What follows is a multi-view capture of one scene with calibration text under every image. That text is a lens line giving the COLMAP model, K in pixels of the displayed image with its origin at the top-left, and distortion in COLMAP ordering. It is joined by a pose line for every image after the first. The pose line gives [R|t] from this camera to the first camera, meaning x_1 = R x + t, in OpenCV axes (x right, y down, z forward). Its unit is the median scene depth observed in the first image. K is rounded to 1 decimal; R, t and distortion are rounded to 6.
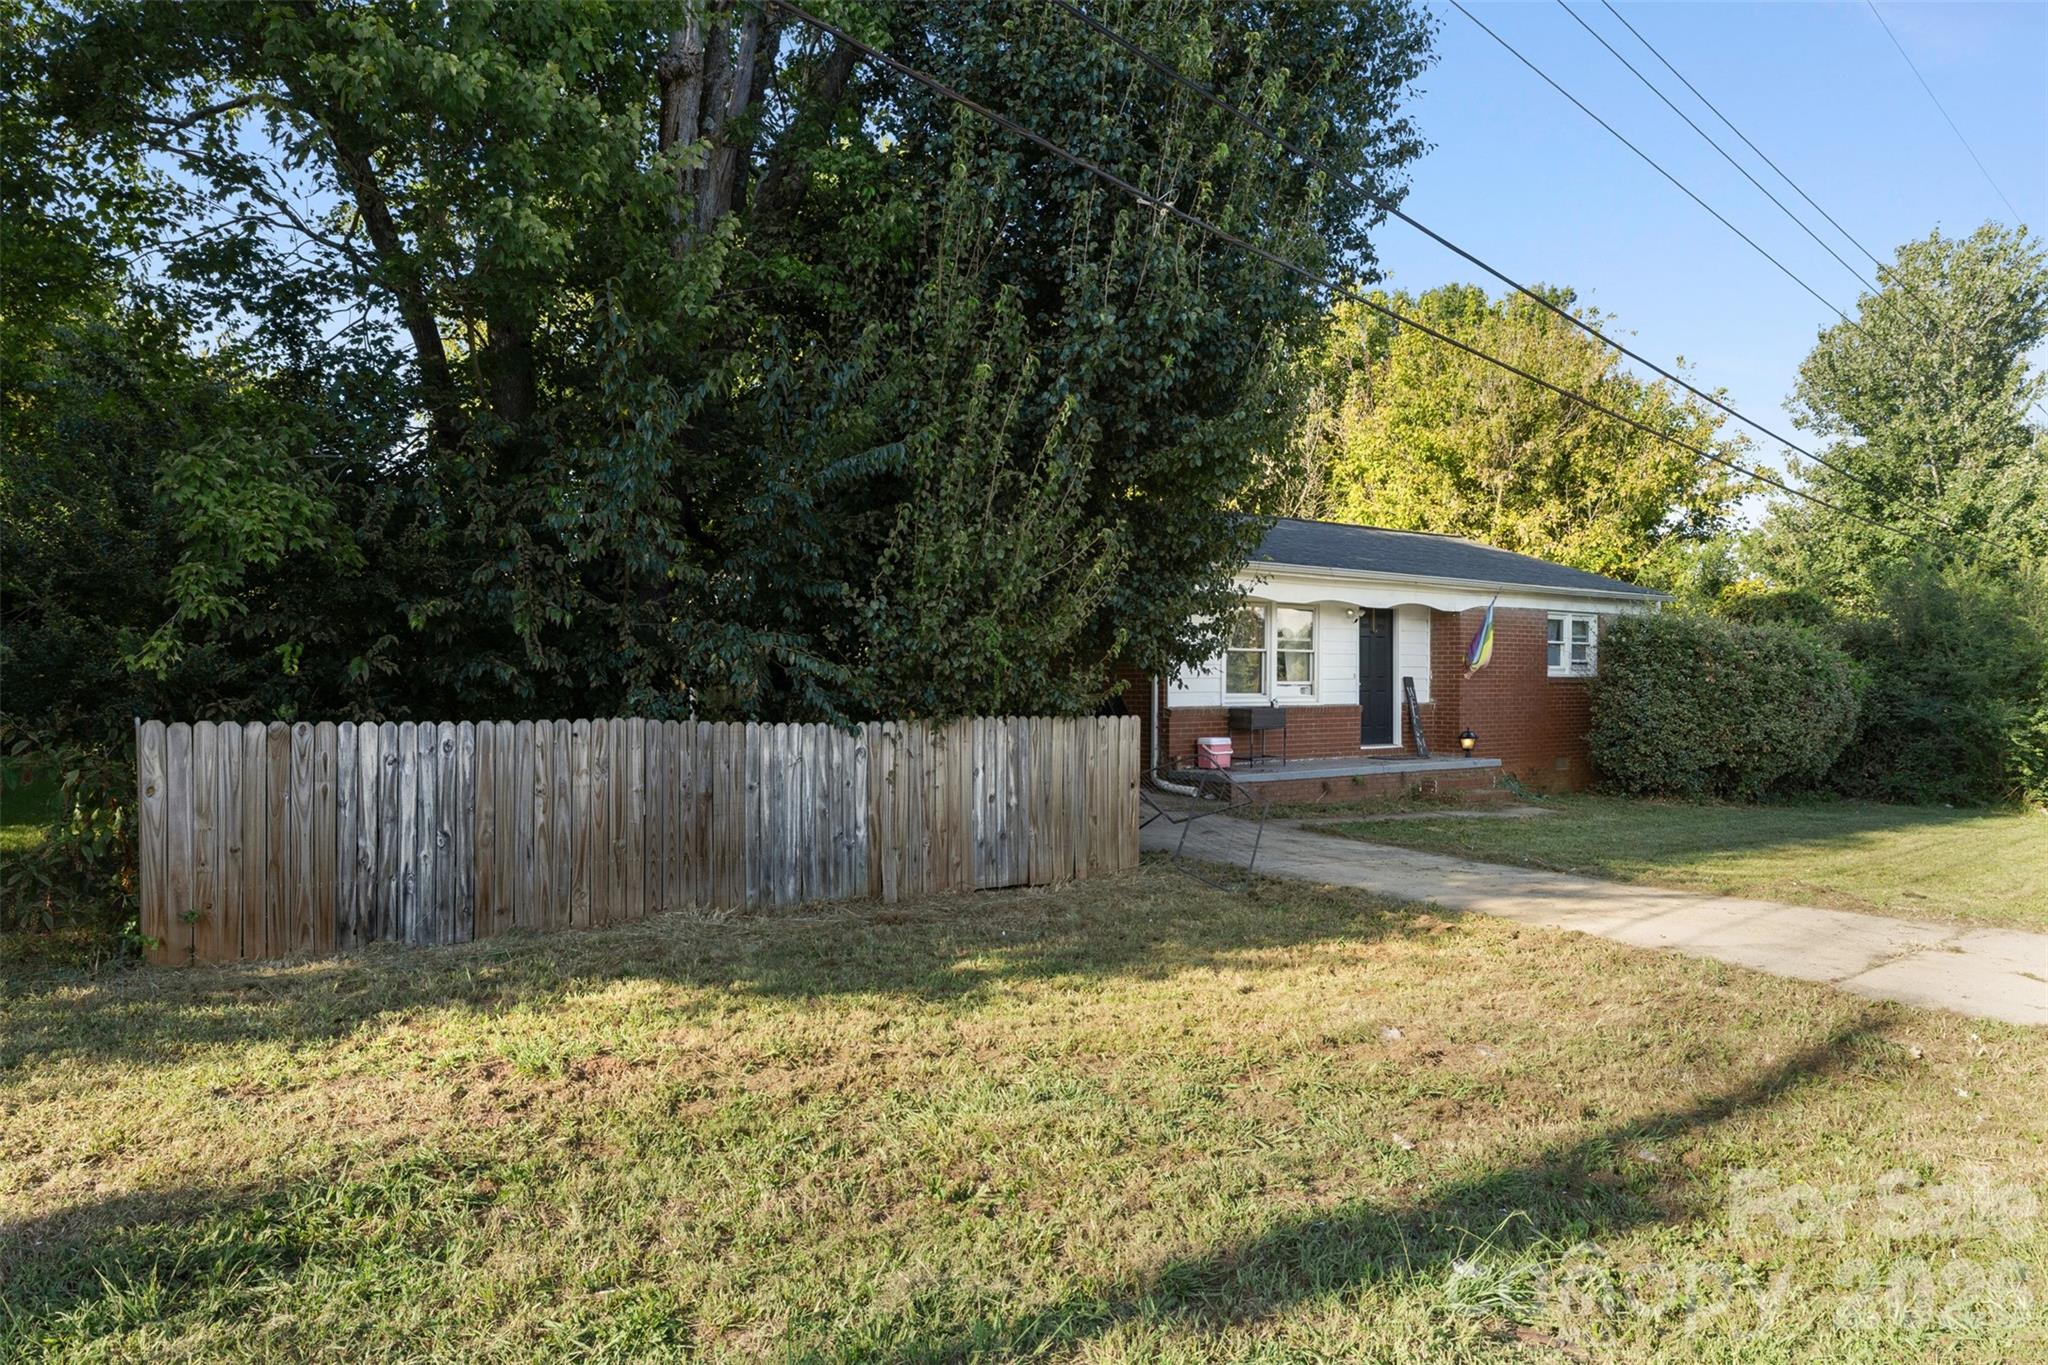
lens RADIAL K [[1280.8, 0, 1032.6], [0, 1280.8, 700.8], [0, 0, 1]] dist [0.007849, 0.000614]
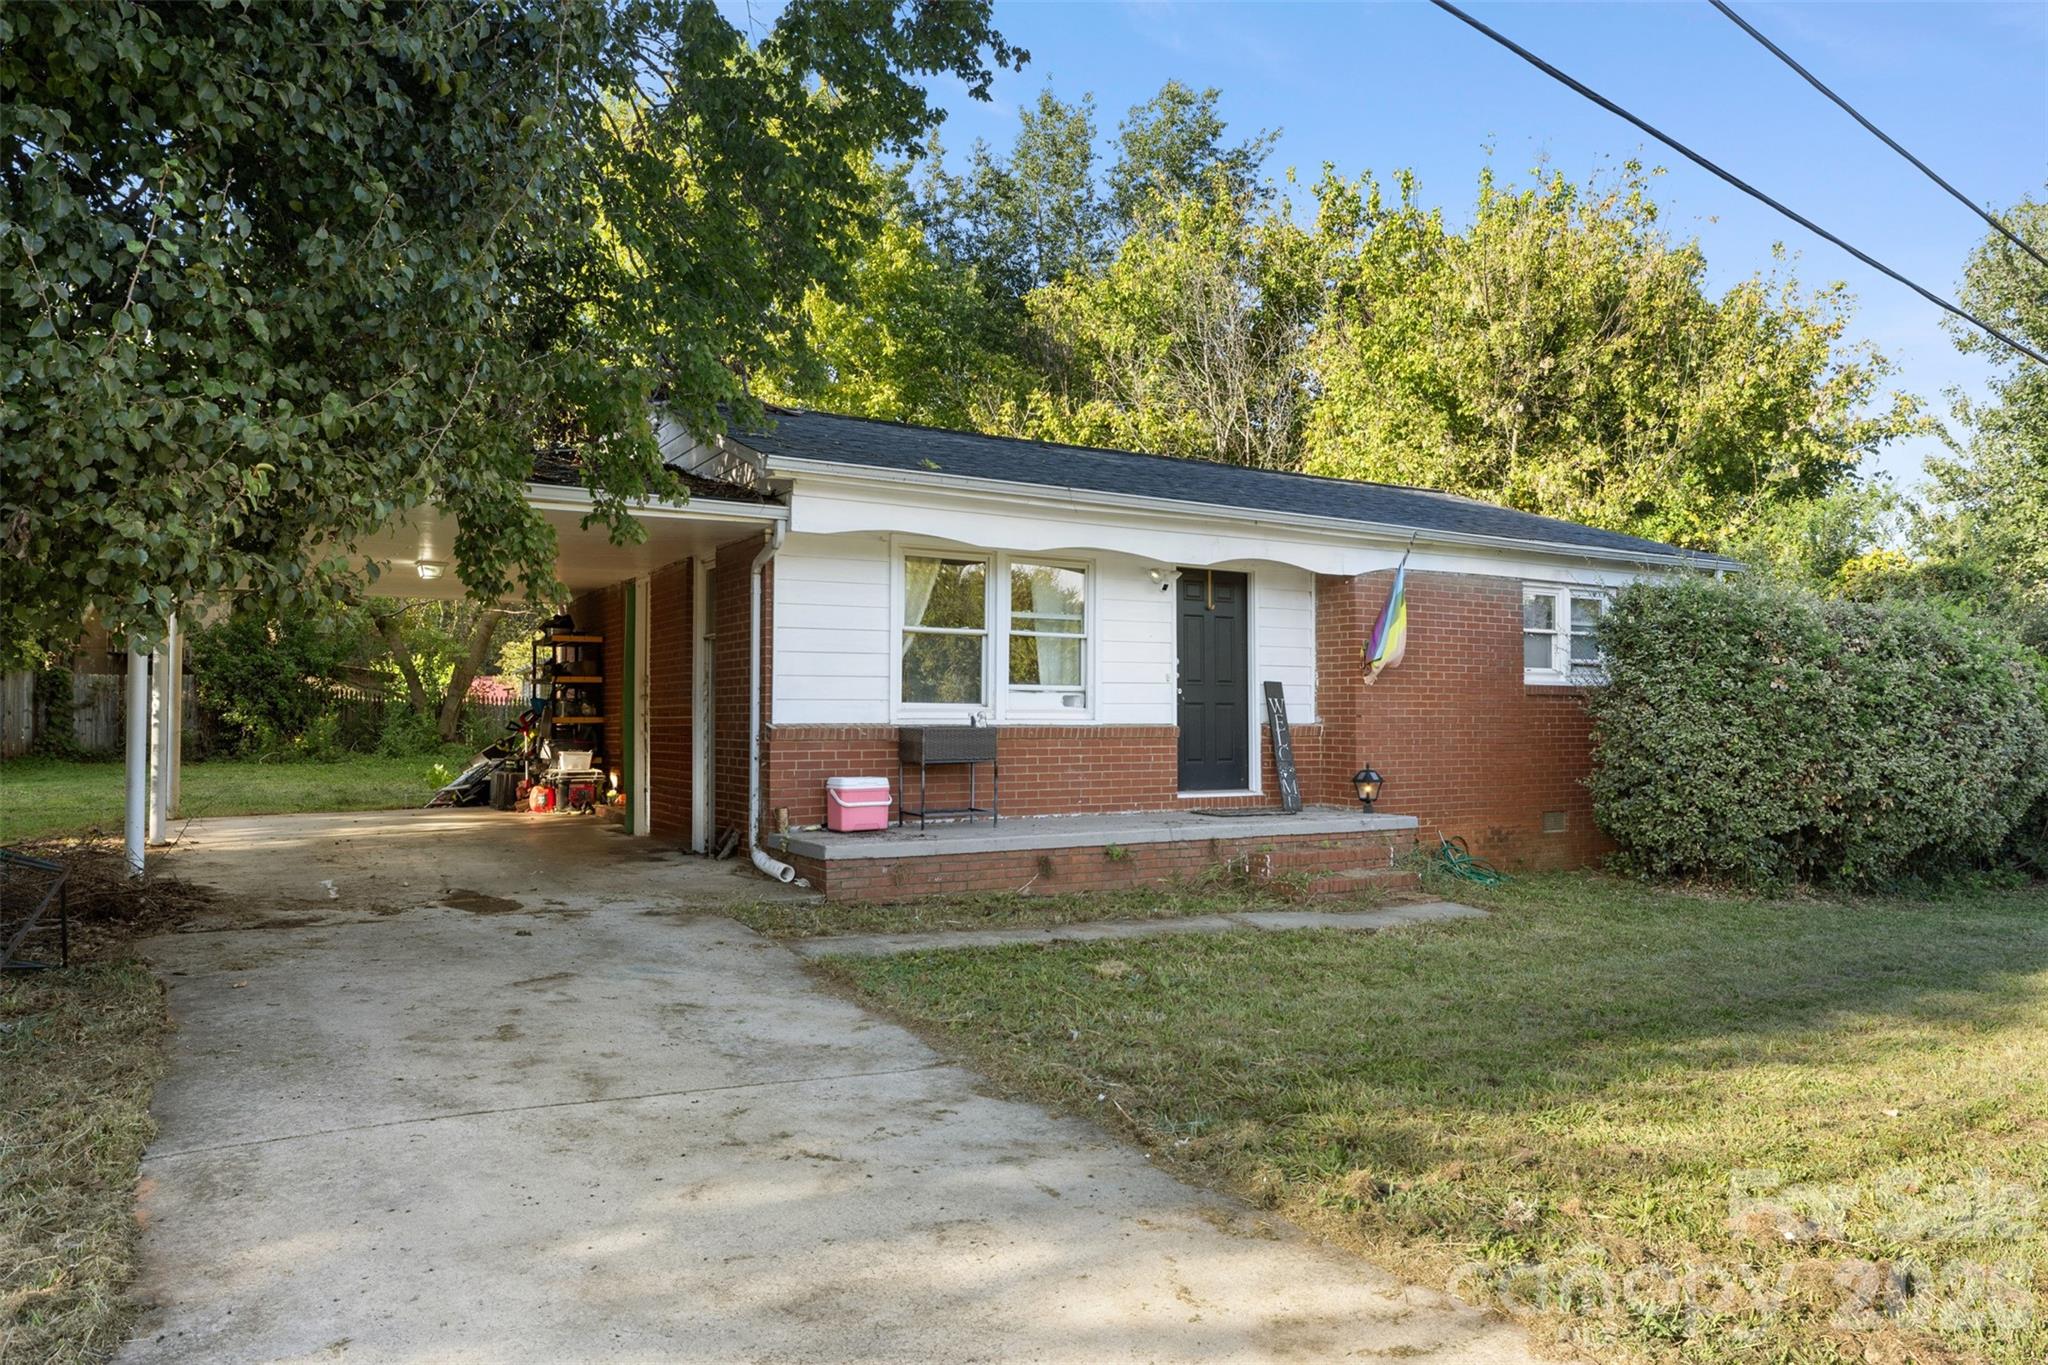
lens RADIAL K [[1323.2, 0, 1019.2], [0, 1323.2, 672.4], [0, 0, 1]] dist [0.001305, 0.003543]
pose [[0.994656, -0.000037, -0.103248, 0.236364], [-0.004845, 0.998882, -0.047028, 0.007650], [0.103134, 0.047277, 0.993543, 0.348570]]
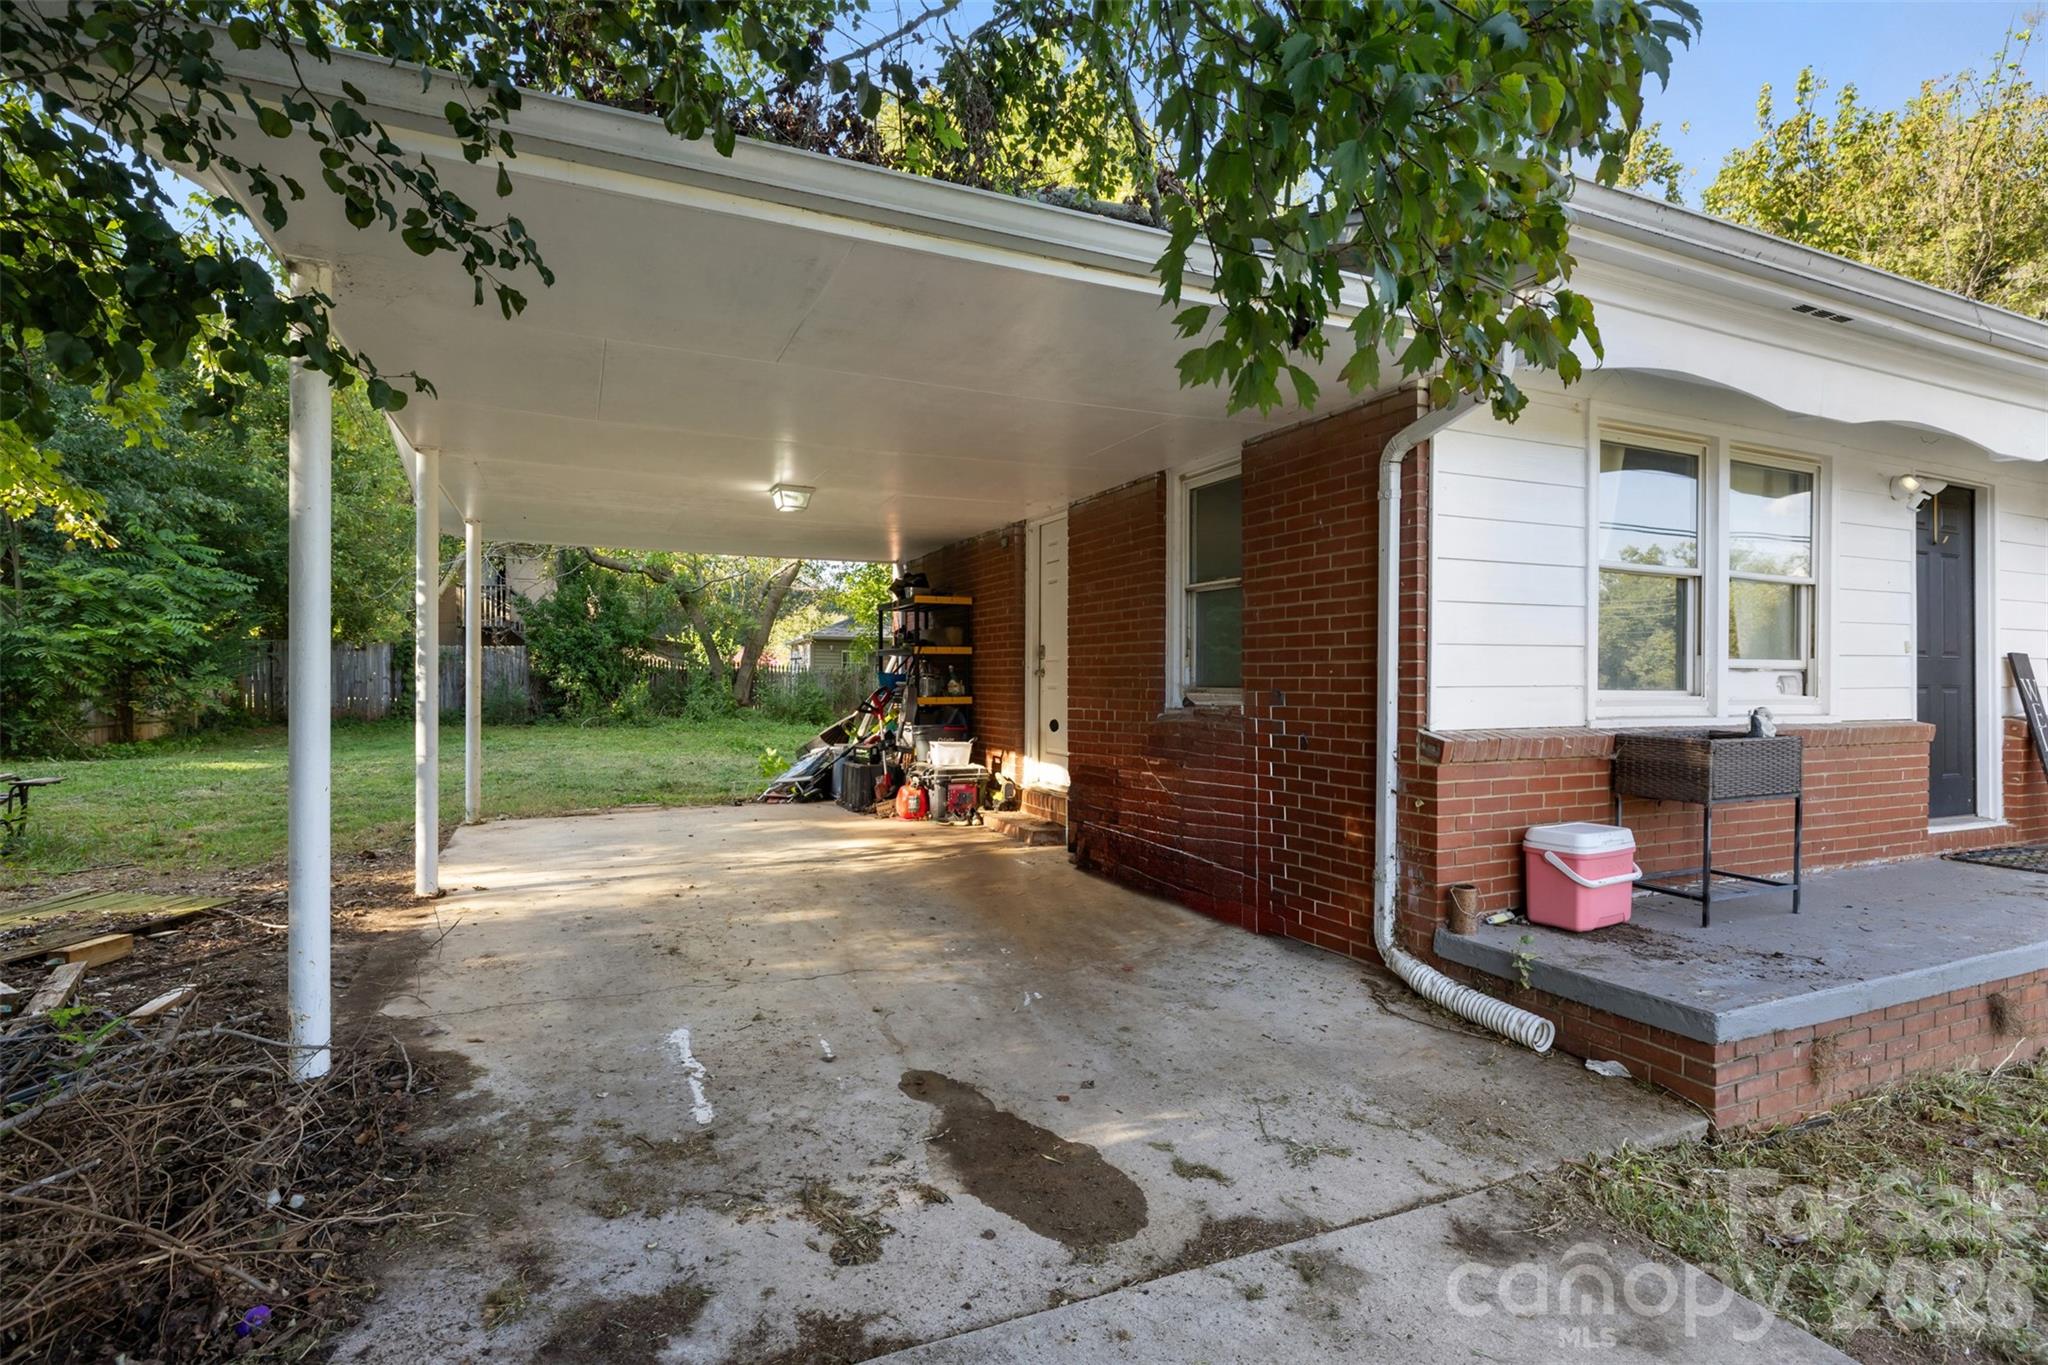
lens RADIAL K [[1005.5, 0, 1024.6], [0, 1005.5, 675.0], [0, 0, 1]] dist [-0.001291, 0.000116]
pose [[0.977417, 0.004944, -0.211261, 0.049950], [-0.008303, 0.999853, -0.015017, -0.004066], [0.211155, 0.016432, 0.977314, 0.616504]]
